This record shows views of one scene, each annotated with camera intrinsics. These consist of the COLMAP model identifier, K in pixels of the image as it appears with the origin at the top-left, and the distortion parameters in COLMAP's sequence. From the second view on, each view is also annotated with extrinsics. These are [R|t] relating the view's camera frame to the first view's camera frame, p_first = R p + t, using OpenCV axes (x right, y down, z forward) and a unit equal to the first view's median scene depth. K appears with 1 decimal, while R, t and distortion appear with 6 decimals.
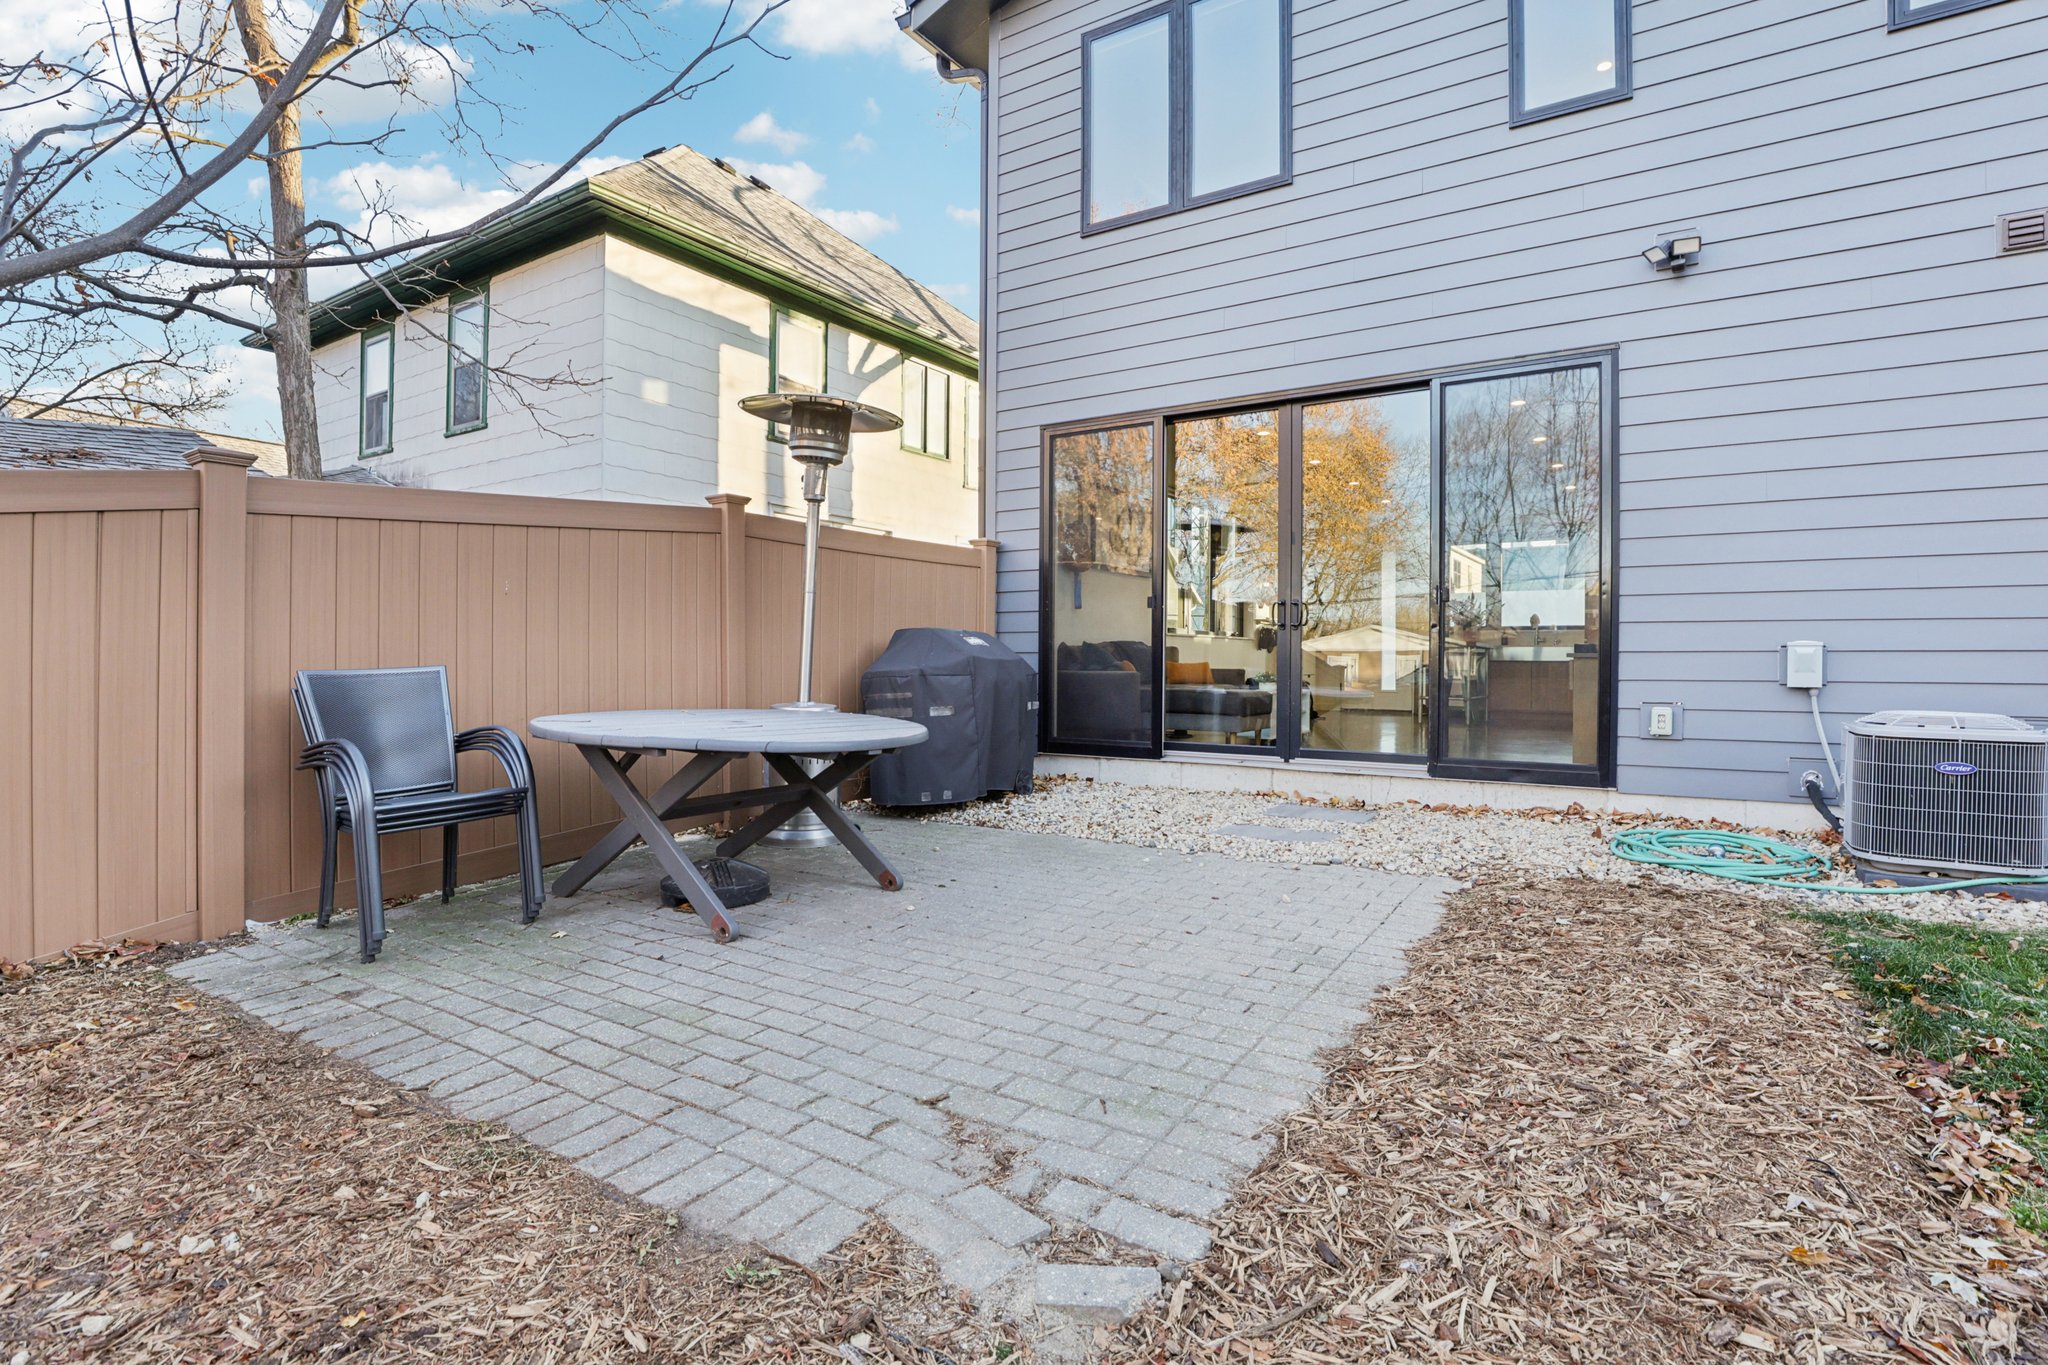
lens RADIAL K [[984.1, 0, 994.8], [0, 984.1, 671.7], [0, 0, 1]] dist [-0.023771, 0.000076]
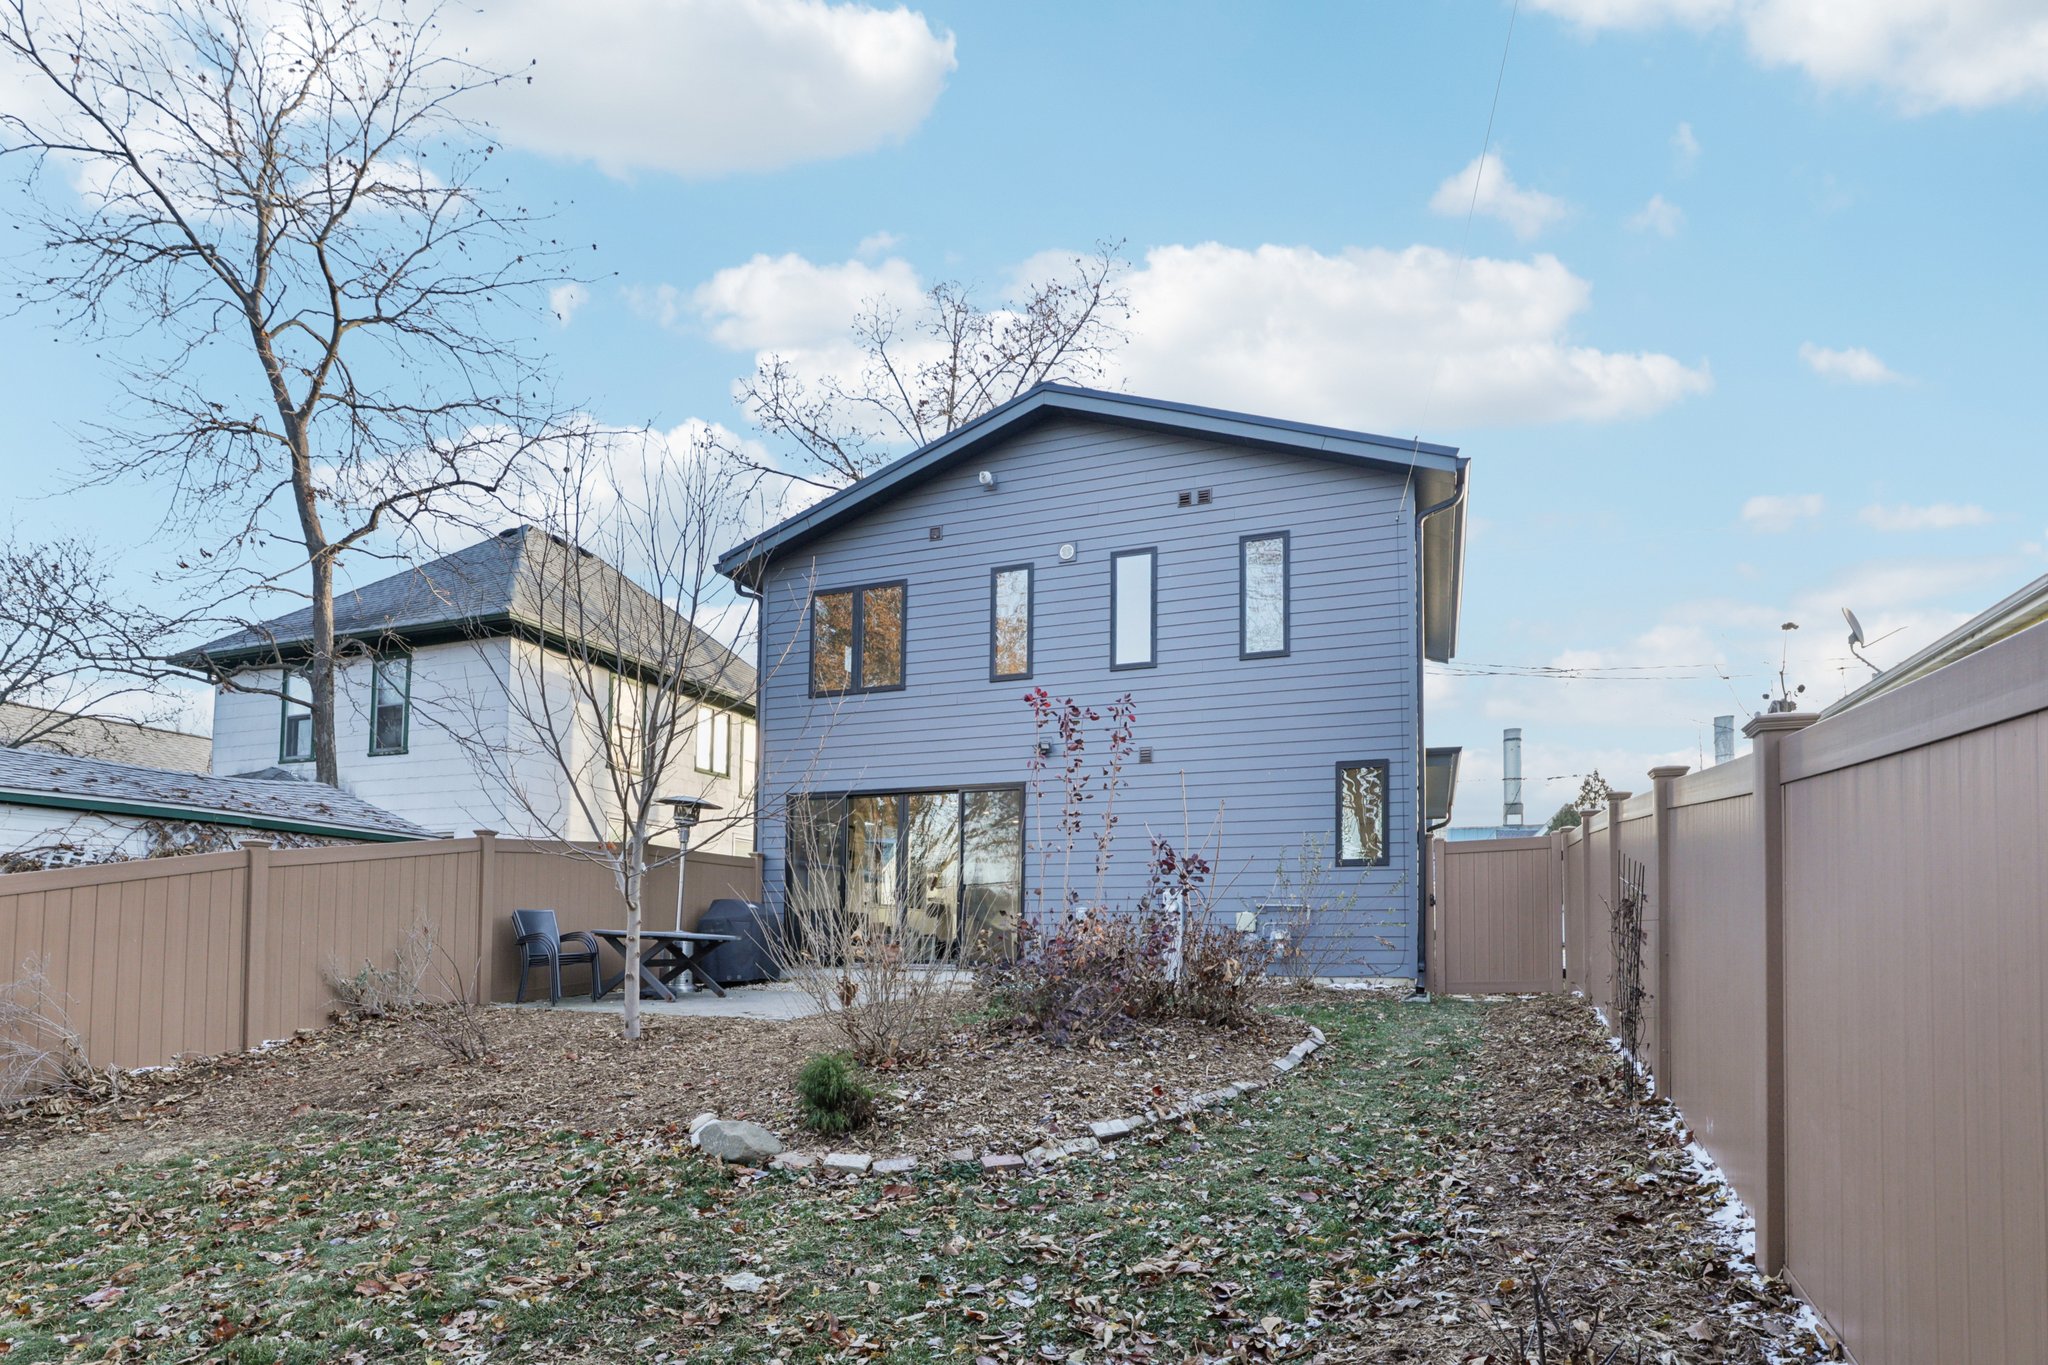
lens RADIAL K [[928.7, 0, 1030.3], [0, 928.7, 666.4], [0, 0, 1]] dist [-0.041376, 0.012032]
pose [[0.958342, 0.078517, 0.274621, -0.022872], [0.005137, 0.956581, -0.291421, 0.047000], [-0.285578, 0.280692, 0.916328, -0.930028]]
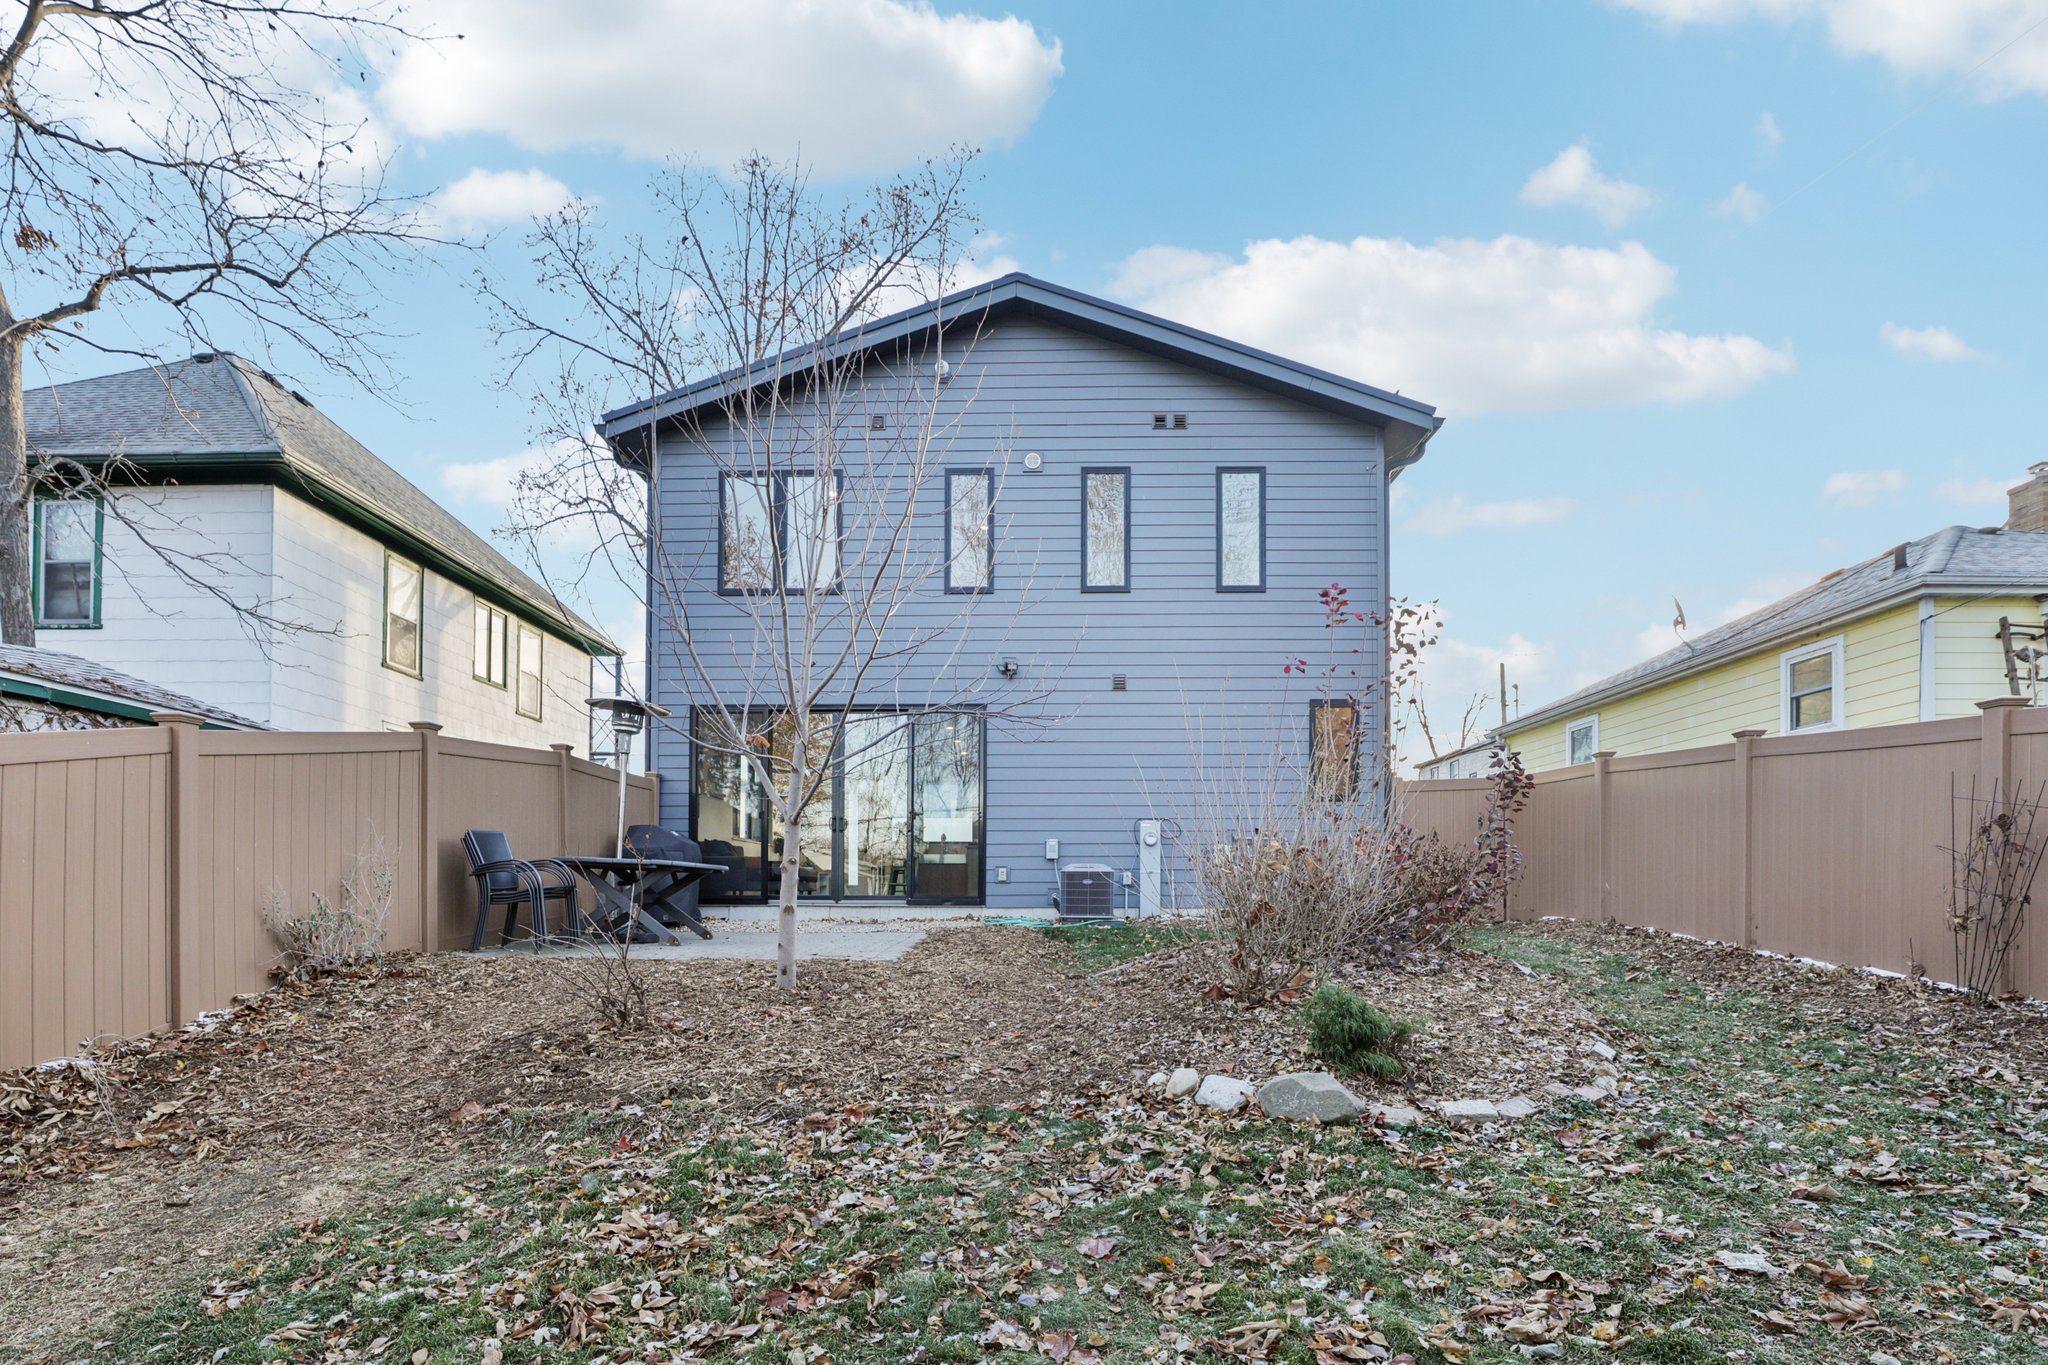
lens RADIAL K [[939.3, 0, 1018.4], [0, 939.3, 663.5], [0, 0, 1]] dist [-0.042666, 0.013607]
pose [[0.827850, 0.122776, 0.547349, -0.385089], [0.011069, 0.971988, -0.234768, 0.059949], [-0.560841, 0.200411, 0.803301, -0.622932]]
